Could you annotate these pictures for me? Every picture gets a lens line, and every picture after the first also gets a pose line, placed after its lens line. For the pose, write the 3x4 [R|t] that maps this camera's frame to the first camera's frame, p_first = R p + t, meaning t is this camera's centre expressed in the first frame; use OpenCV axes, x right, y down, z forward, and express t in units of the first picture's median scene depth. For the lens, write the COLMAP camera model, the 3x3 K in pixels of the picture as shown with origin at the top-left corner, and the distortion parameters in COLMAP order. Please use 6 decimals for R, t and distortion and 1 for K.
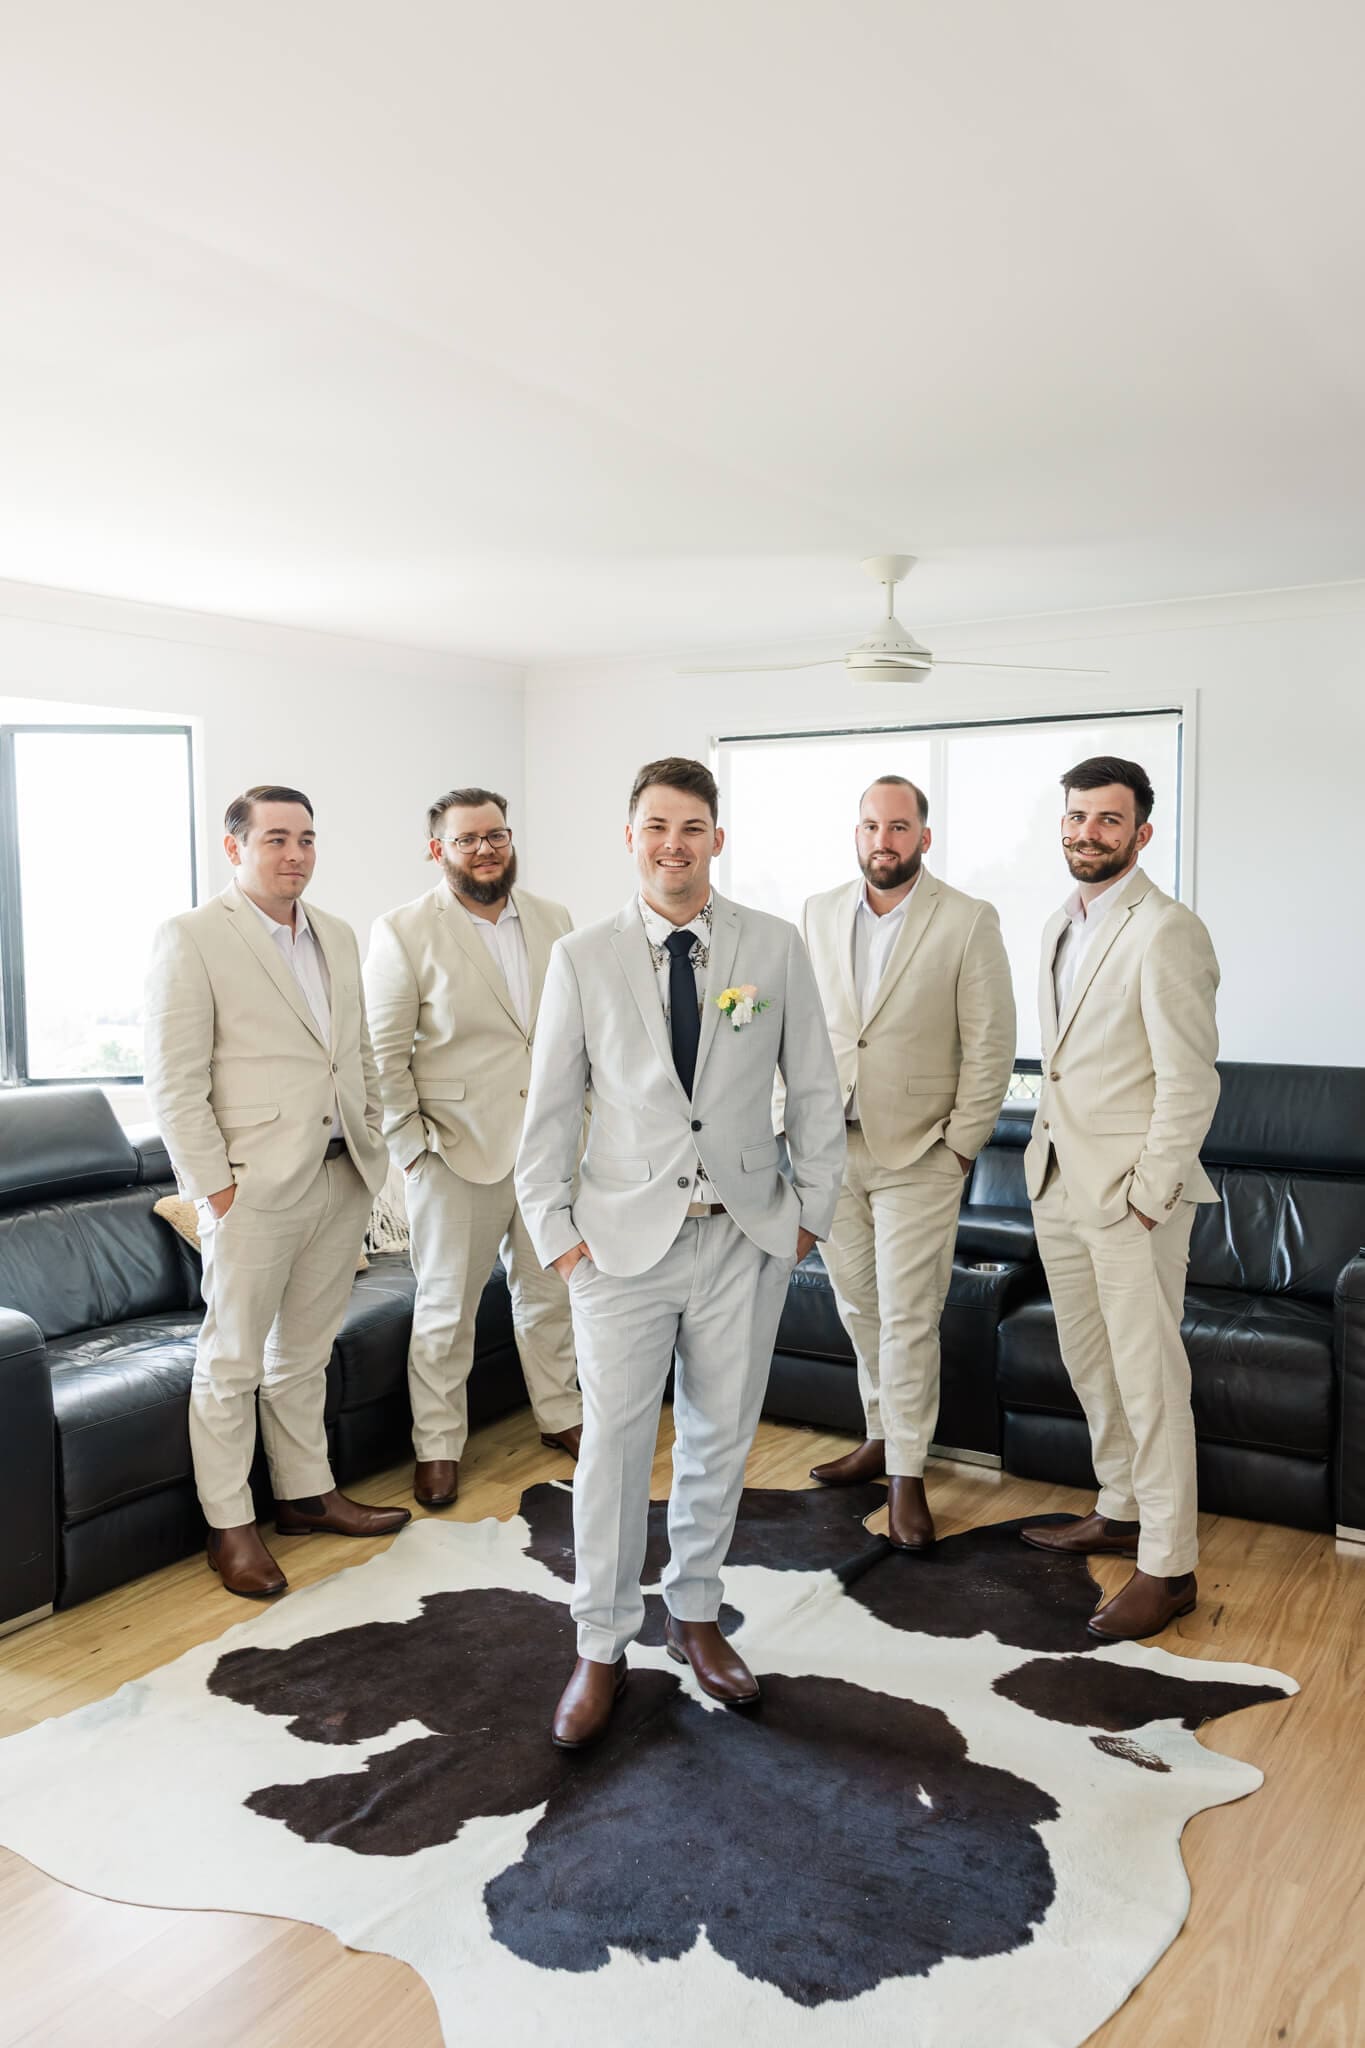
lens RADIAL K [[1603.1, 0, 674.7], [0, 1603.1, 1028.6], [0, 0, 1]] dist [0.010465, -0.008716]
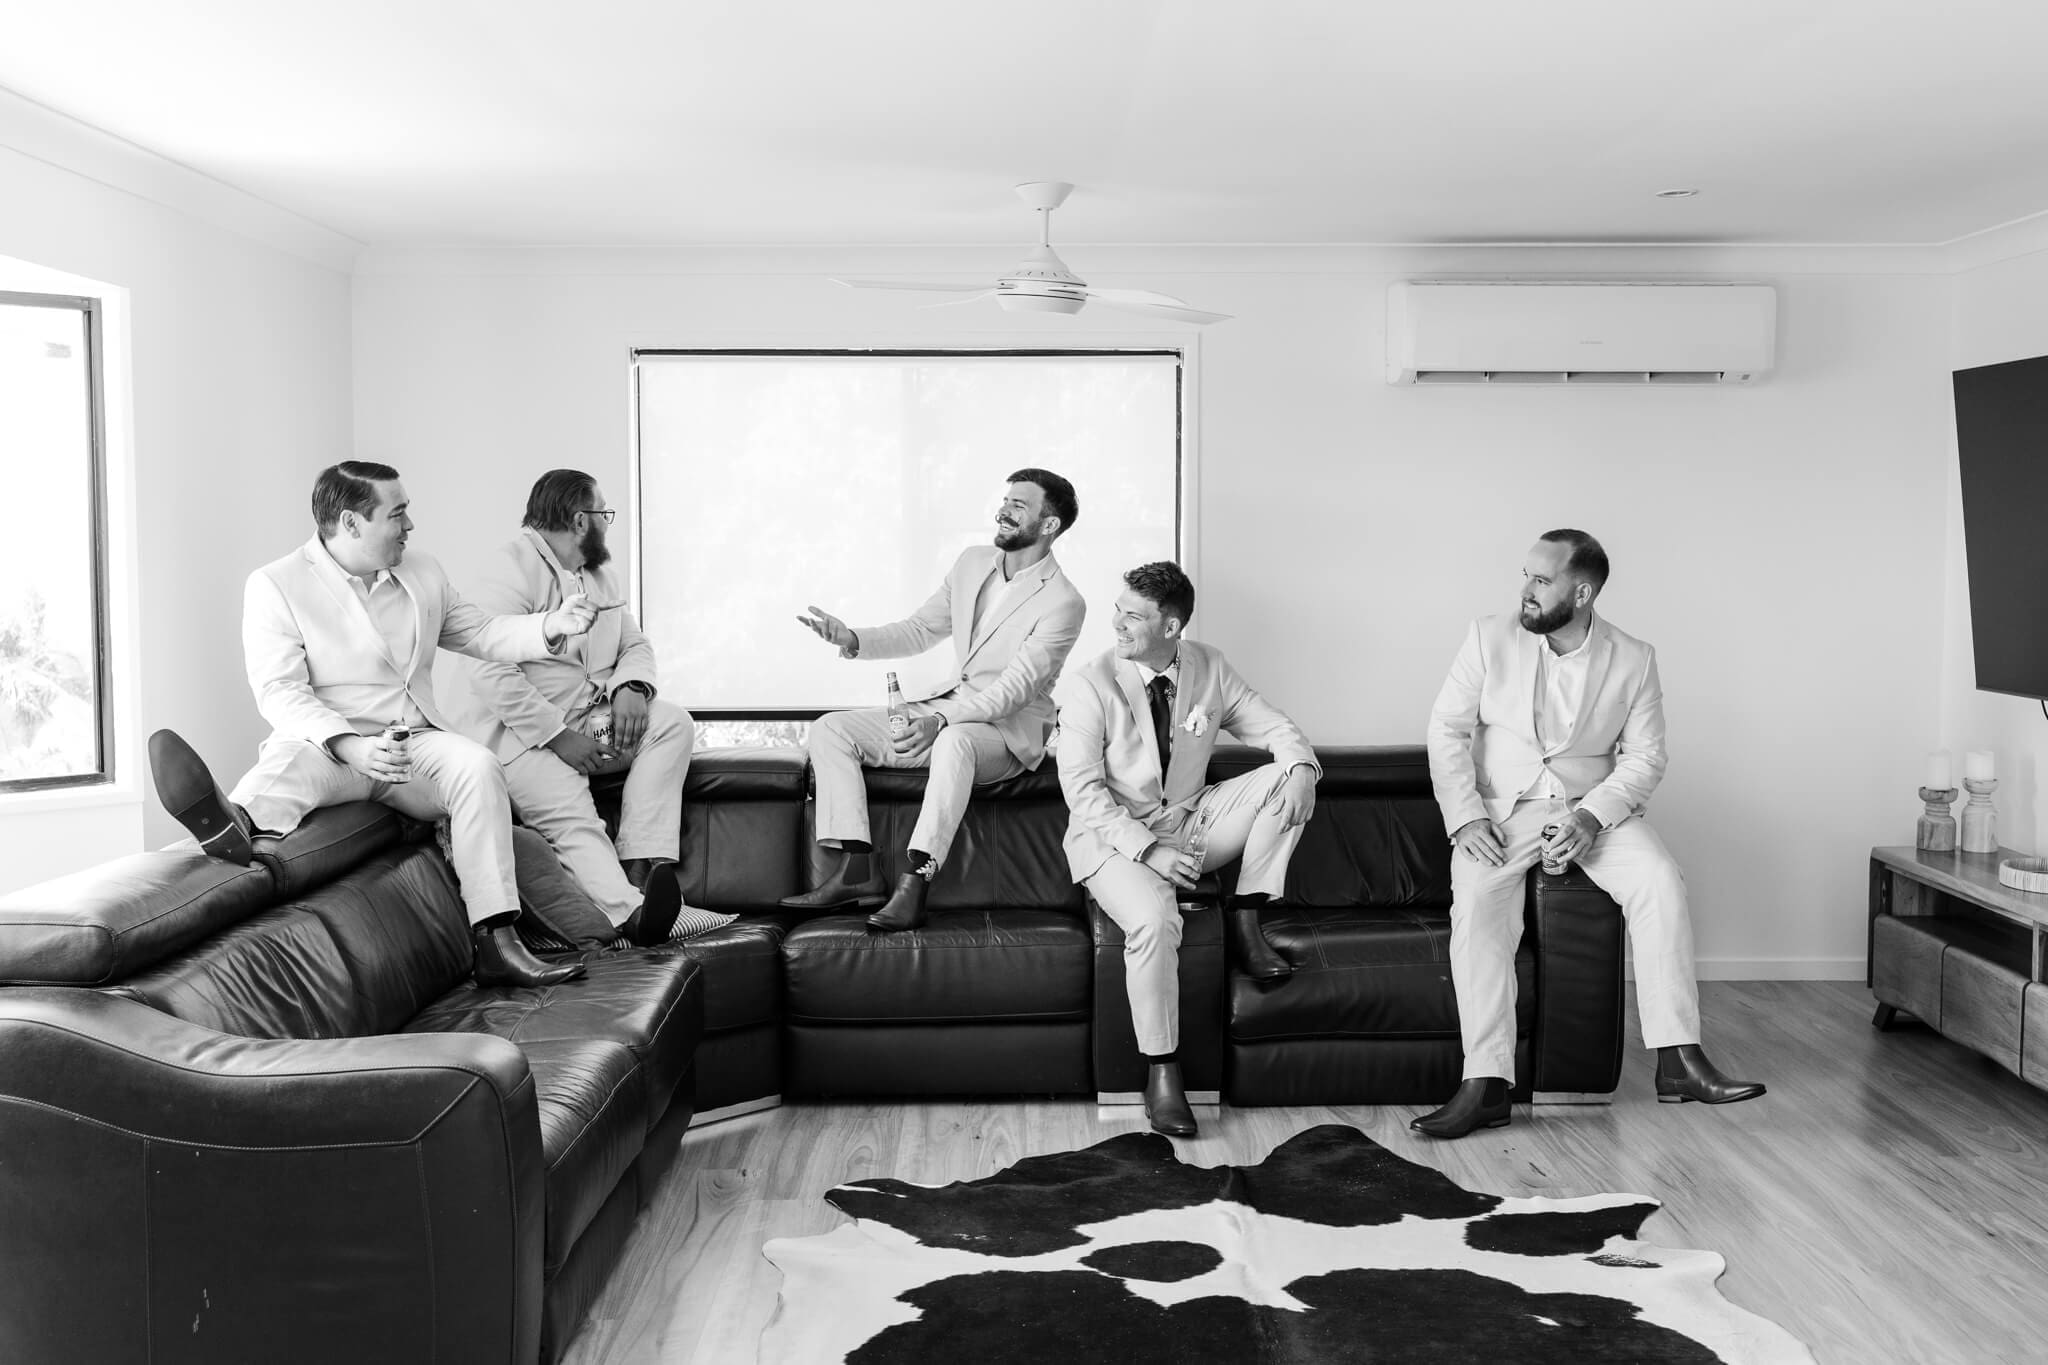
lens RADIAL K [[2028.7, 0, 1028.3], [0, 2028.7, 683.7], [0, 0, 1]] dist [-0.028866, 0.000000]
pose [[0.842103, -0.033792, 0.538257, -0.753793], [0.041223, 0.999148, -0.001768, 0.011417], [-0.537739, 0.023677, 0.842779, -0.018059]]
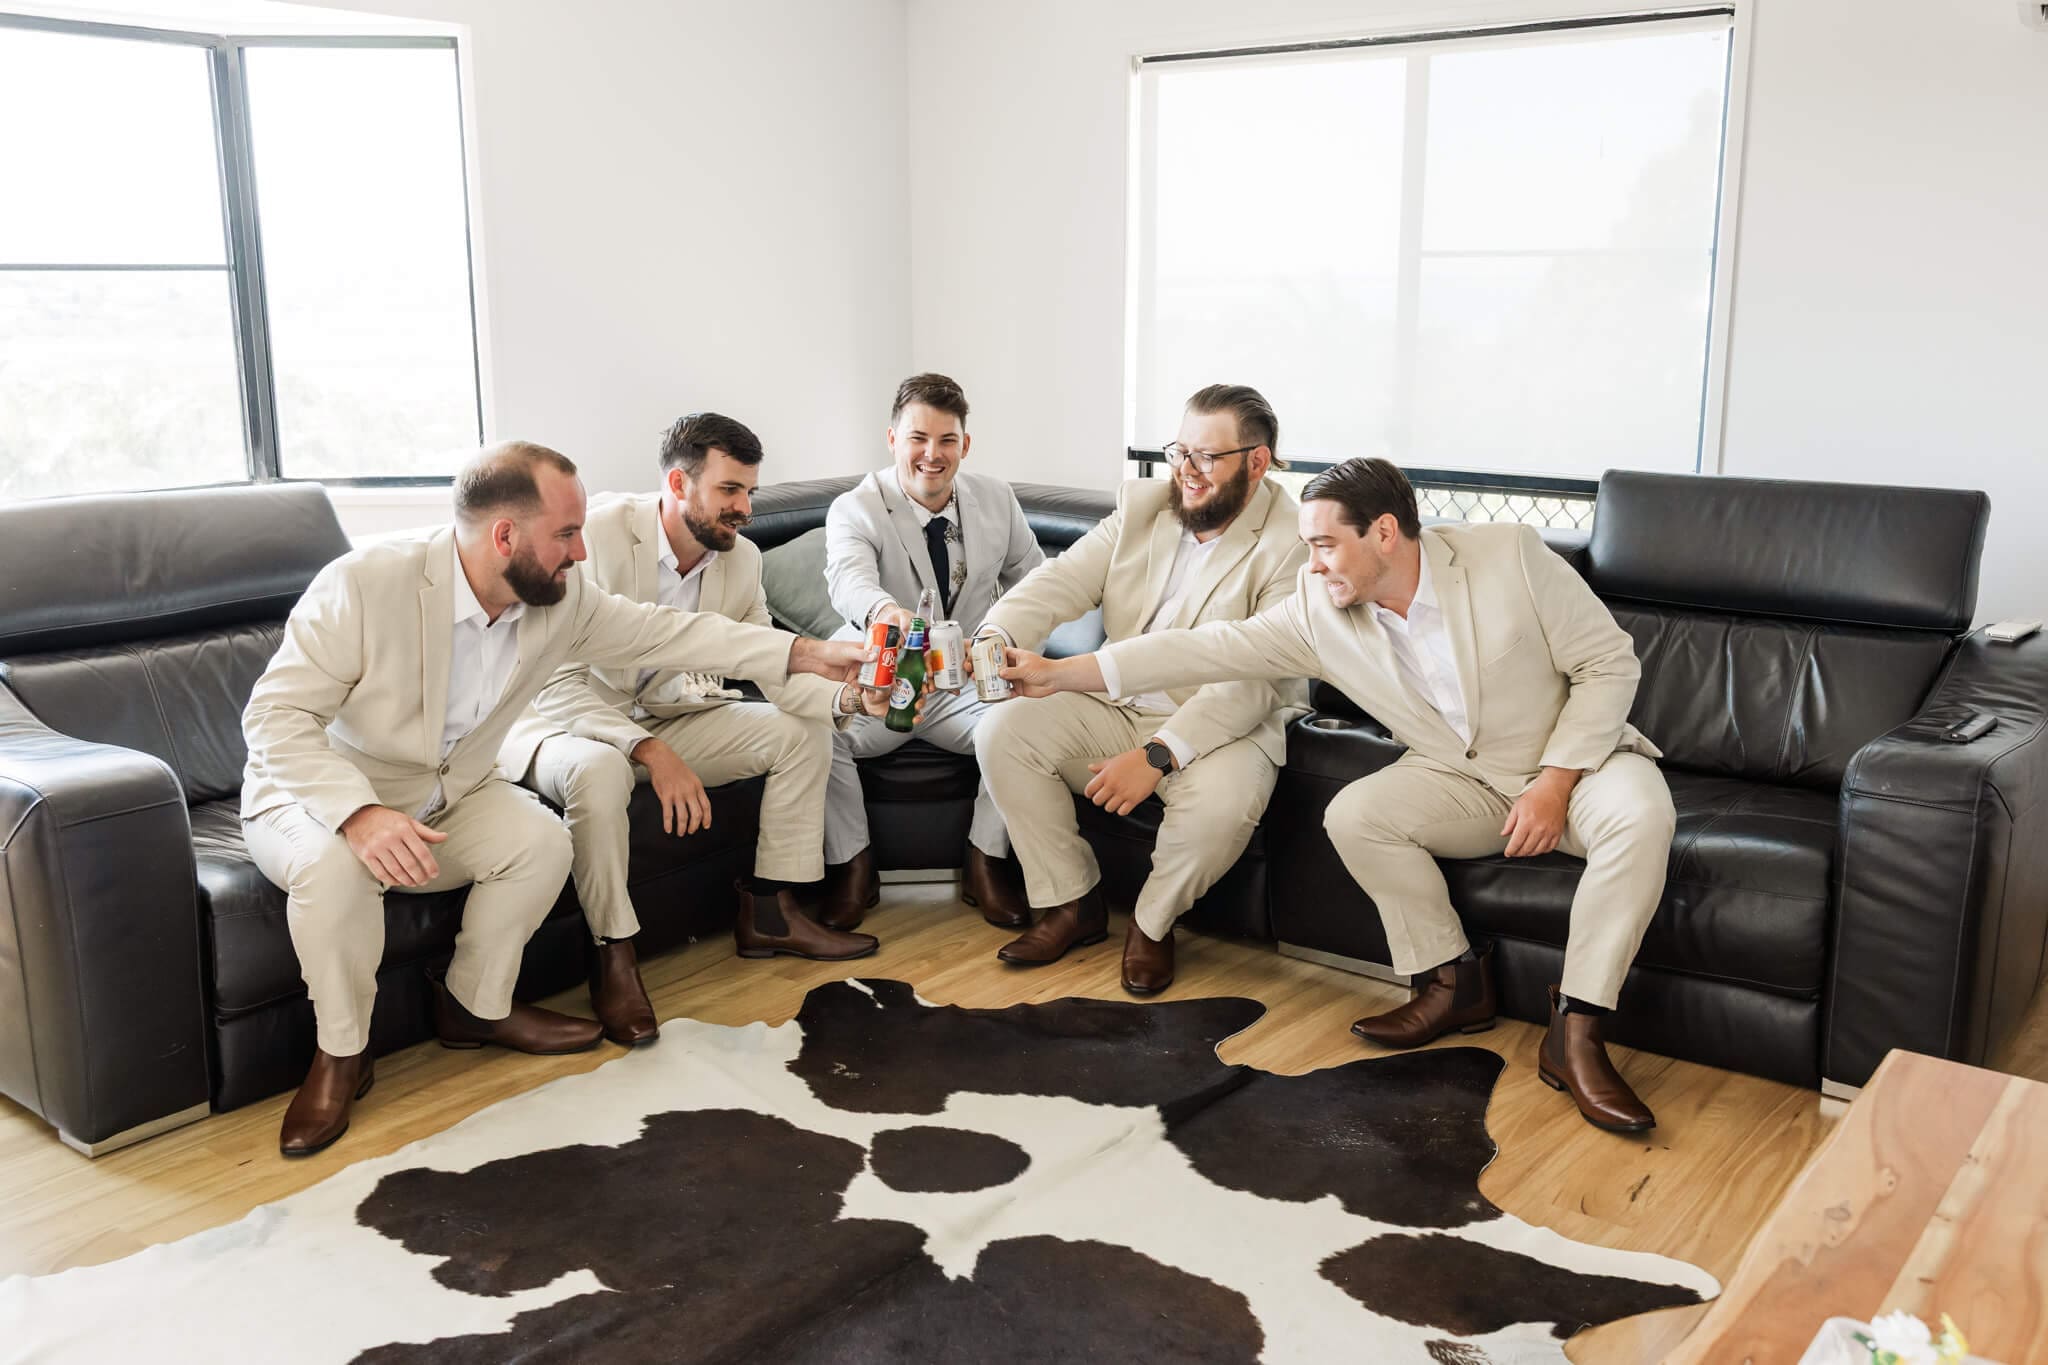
lens RADIAL K [[1859.0, 0, 1031.6], [0, 1859.0, 675.8], [0, 0, 1]] dist [0.000531, 0.000000]
pose [[0.995555, 0.026238, -0.090454, 0.125995], [-0.014762, 0.992011, 0.125283, 0.011138], [0.093019, -0.123391, 0.987989, 0.119770]]
